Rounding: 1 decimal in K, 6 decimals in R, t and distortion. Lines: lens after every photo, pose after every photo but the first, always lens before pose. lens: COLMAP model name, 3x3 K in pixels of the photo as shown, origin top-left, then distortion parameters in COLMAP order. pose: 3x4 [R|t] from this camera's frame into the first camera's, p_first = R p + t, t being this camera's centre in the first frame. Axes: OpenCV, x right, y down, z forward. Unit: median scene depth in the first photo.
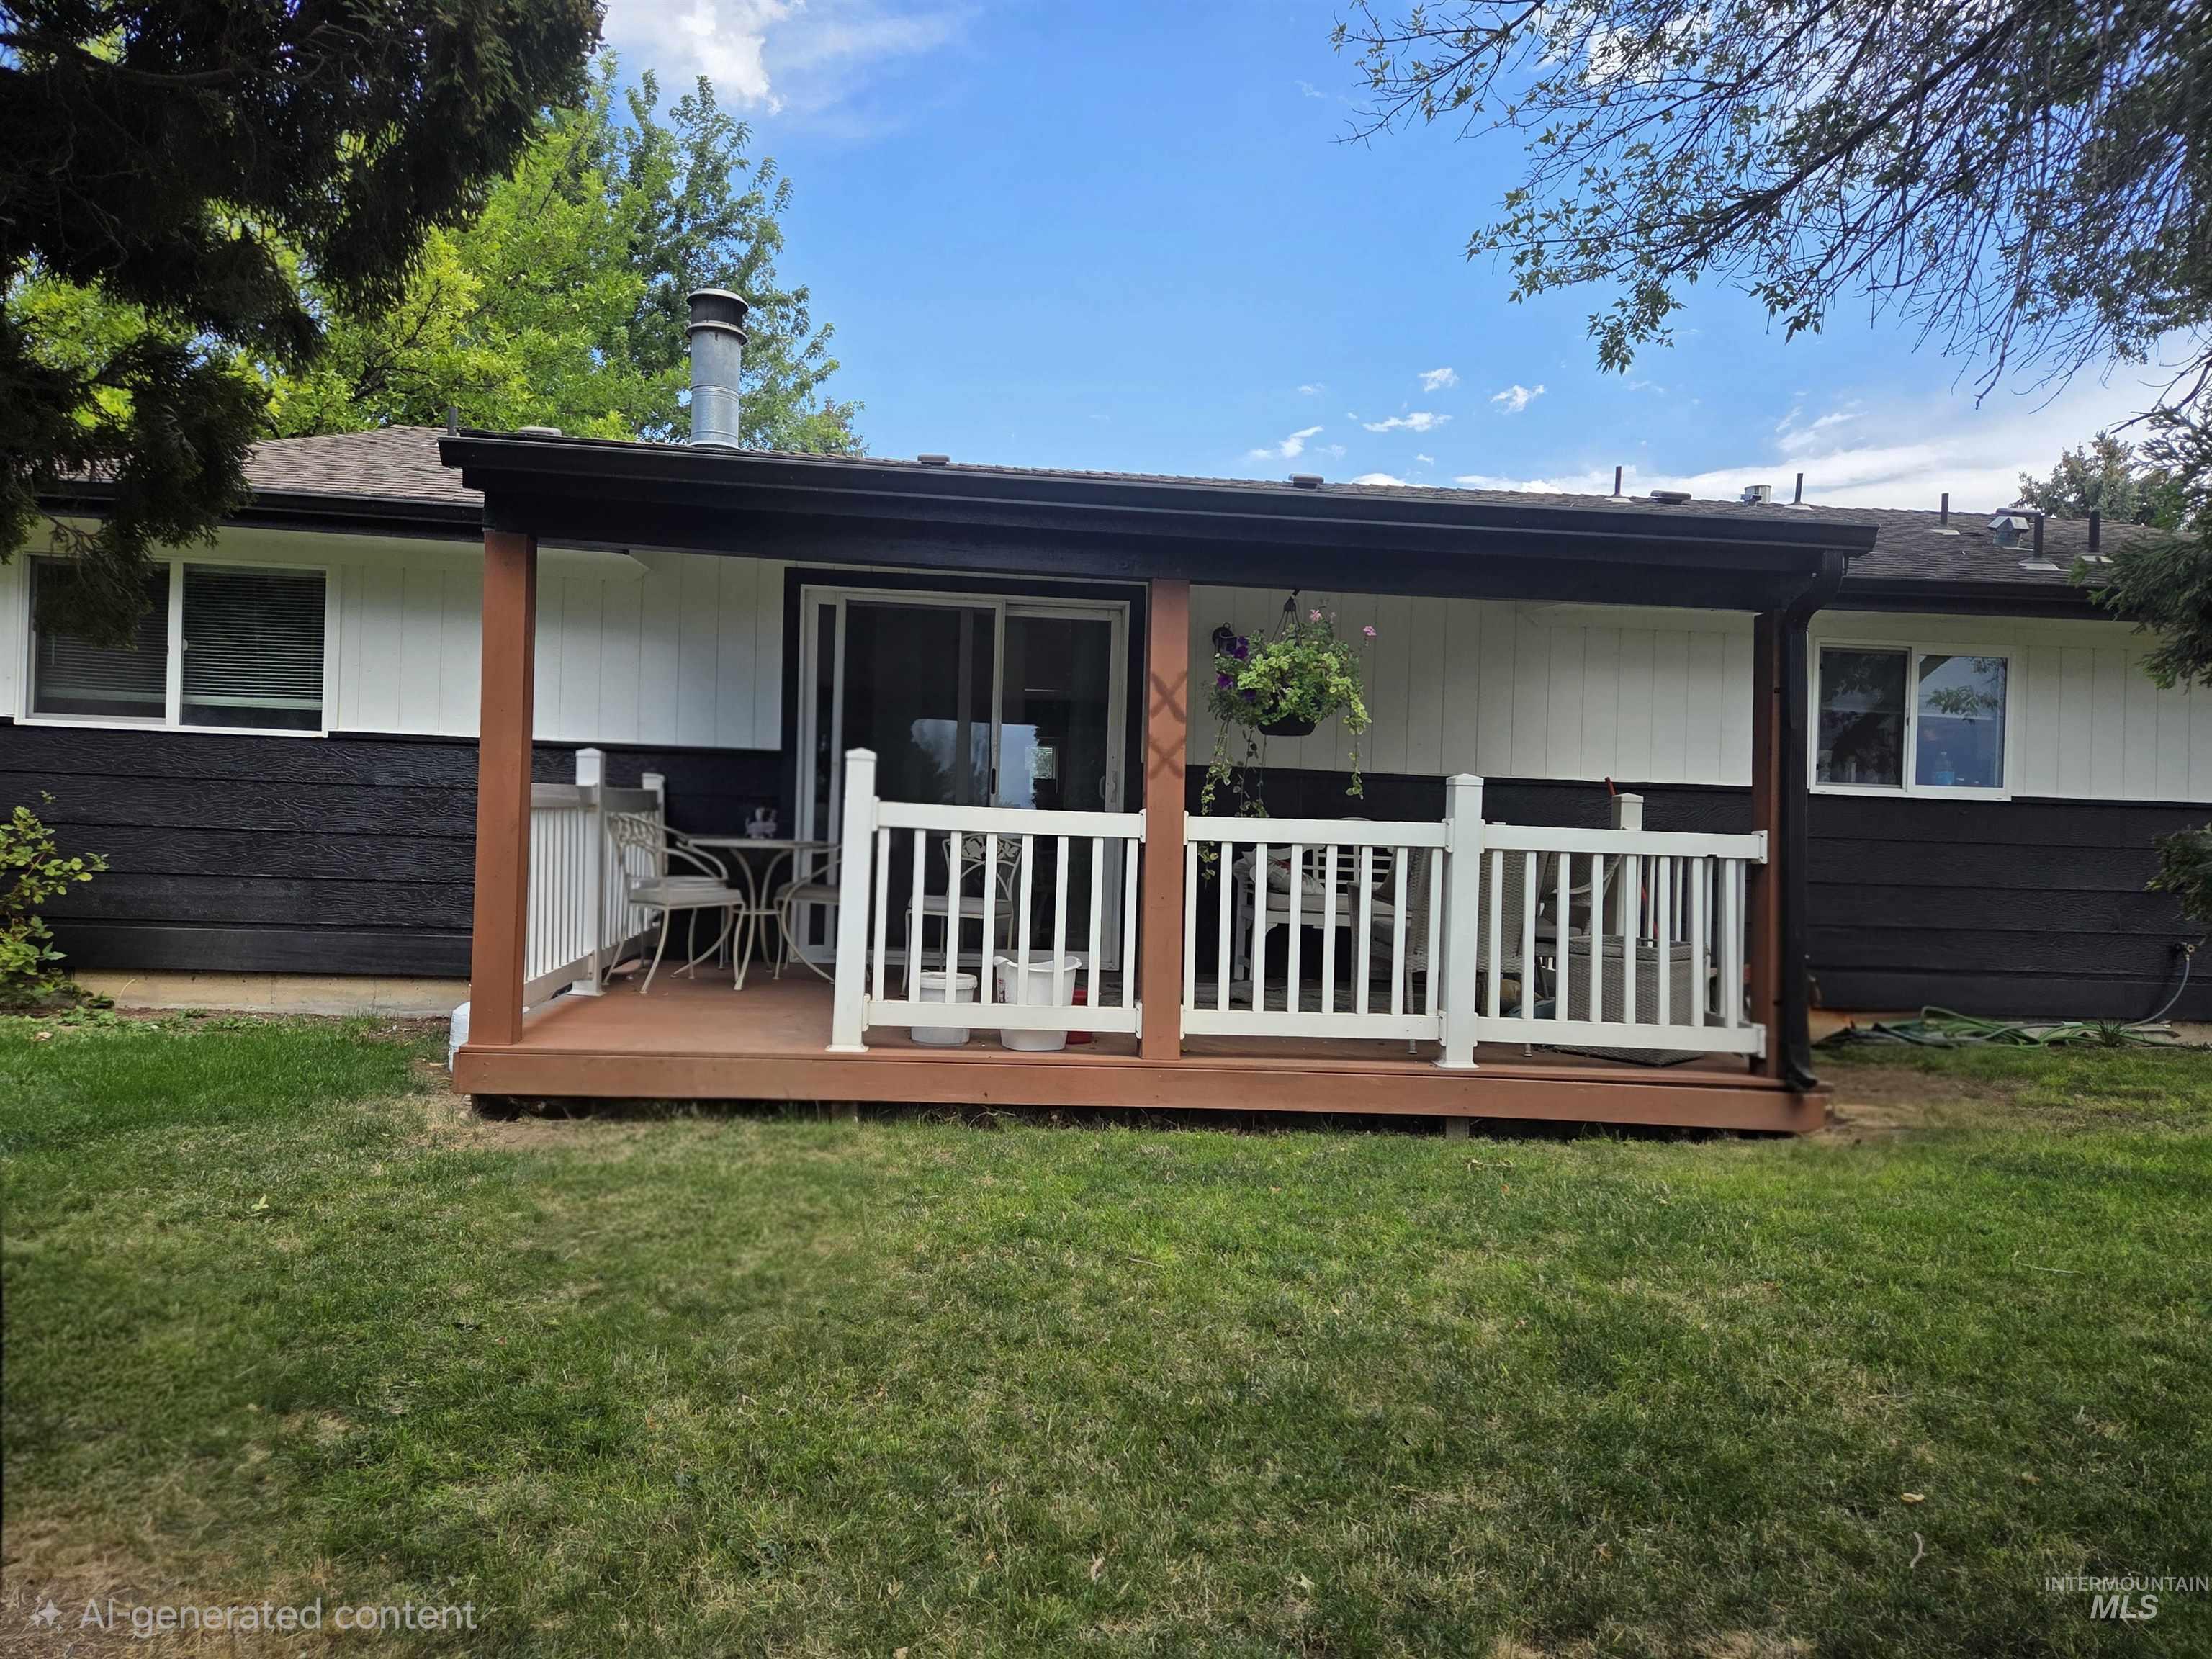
lens RADIAL K [[1488.0, 0, 1097.1], [0, 1488.0, 840.1], [0, 0, 1]] dist [0.071399, -0.056387]
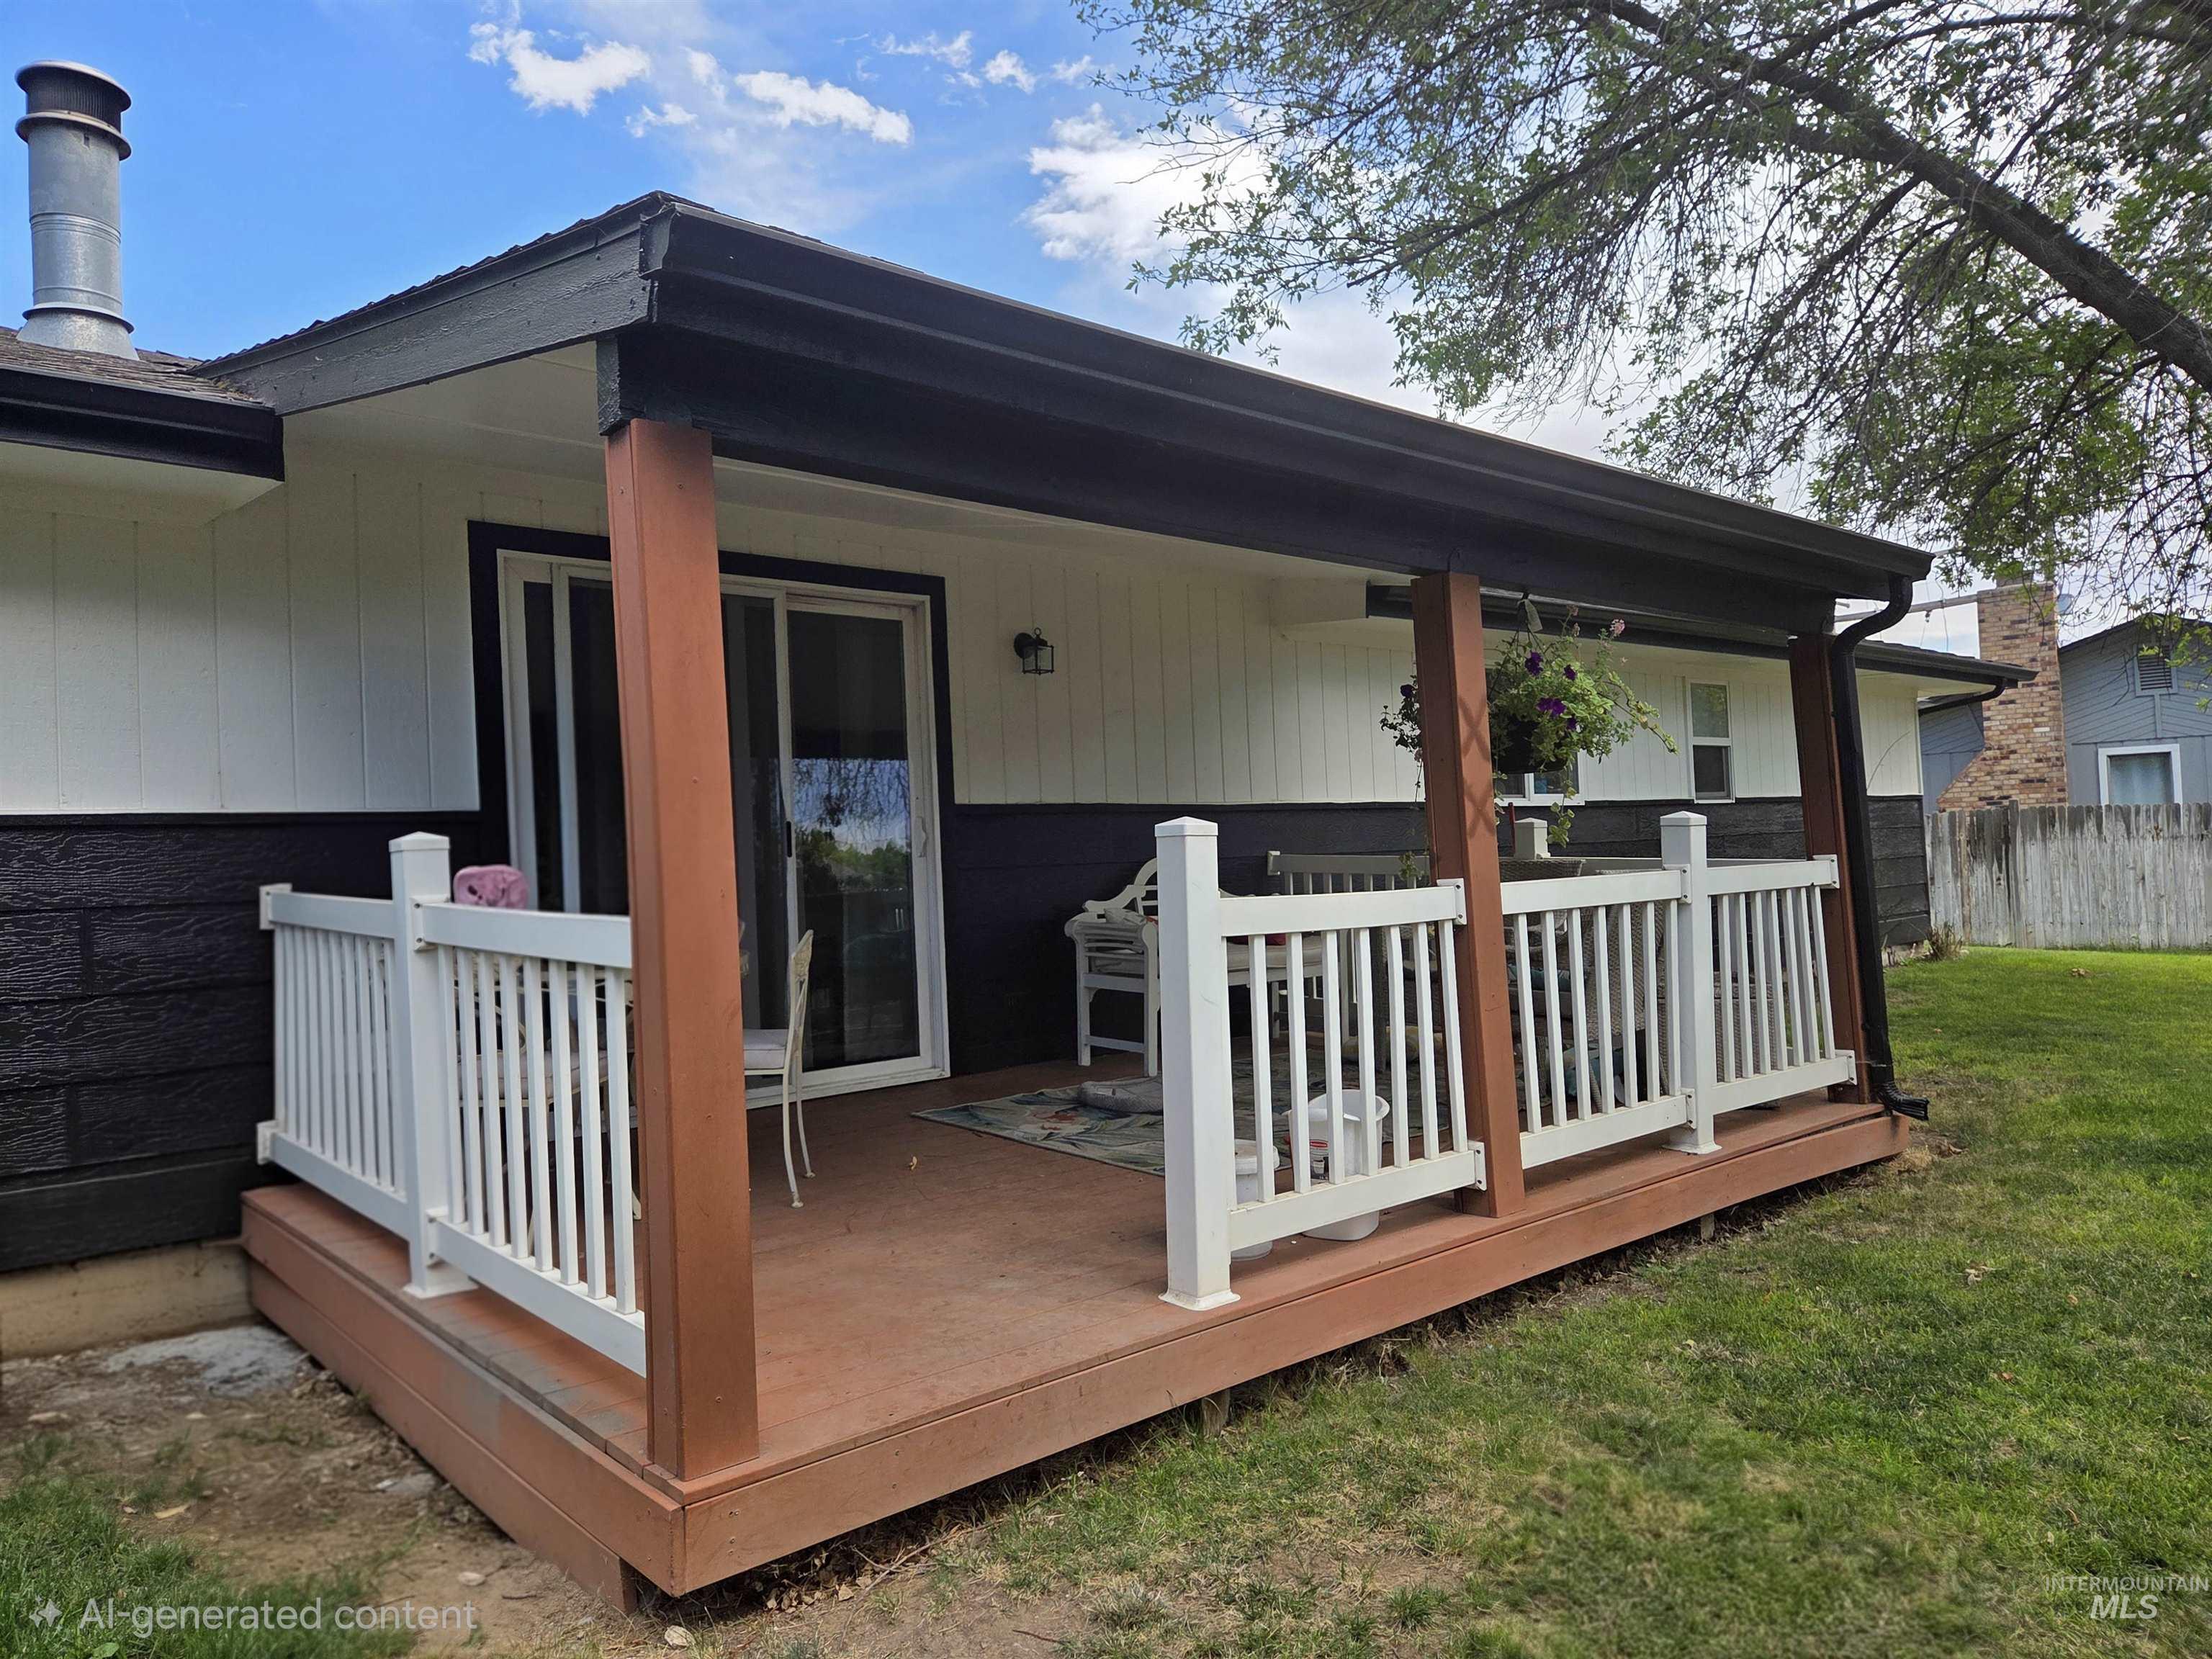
lens RADIAL K [[1488.0, 0, 1107.2], [0, 1488.0, 837.4], [0, 0, 1]] dist [0.071399, -0.056387]
pose [[0.814397, -0.054049, 0.577786, -0.404554], [0.055741, 0.998335, 0.014821, -0.045802], [-0.577625, 0.020136, 0.816054, 0.350275]]
